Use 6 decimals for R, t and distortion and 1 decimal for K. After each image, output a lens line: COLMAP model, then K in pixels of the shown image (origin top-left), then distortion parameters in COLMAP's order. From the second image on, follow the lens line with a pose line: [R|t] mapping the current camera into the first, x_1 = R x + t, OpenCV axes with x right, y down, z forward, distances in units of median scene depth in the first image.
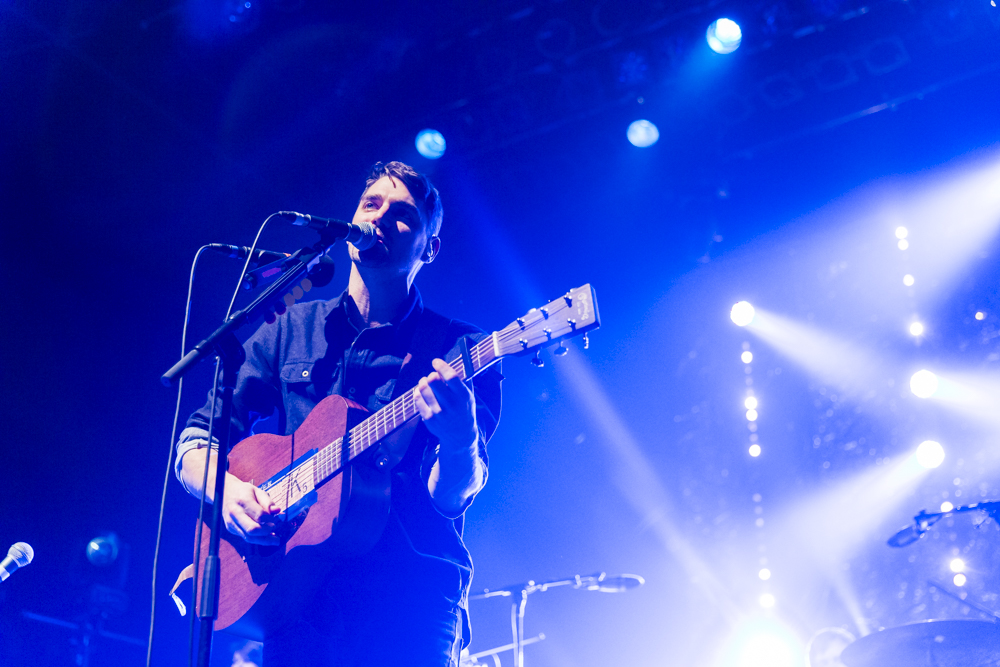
lens RADIAL K [[1314.7, 0, 500.0], [0, 1314.7, 333.9], [0, 0, 1]] dist [-0.015429, 0.000000]
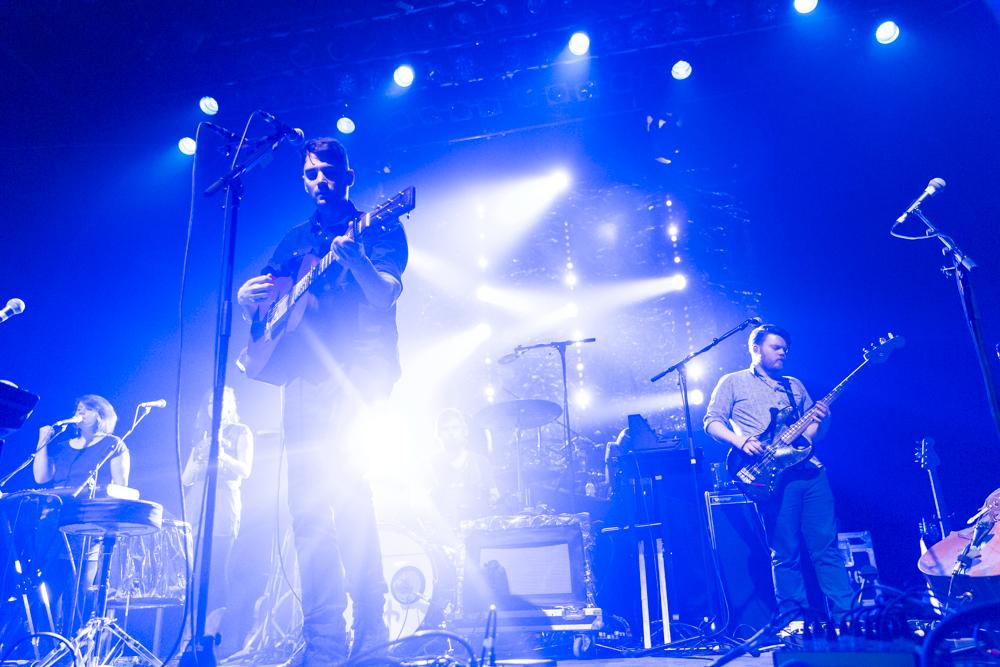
lens RADIAL K [[774.3, 0, 498.5], [0, 774.3, 331.0], [0, 0, 1]] dist [0.003134, 0.006696]
pose [[0.922402, 0.100320, 0.372975, -0.129726], [-0.132805, 0.989177, 0.062379, 0.047234], [-0.362680, -0.107072, 0.925742, -0.032659]]
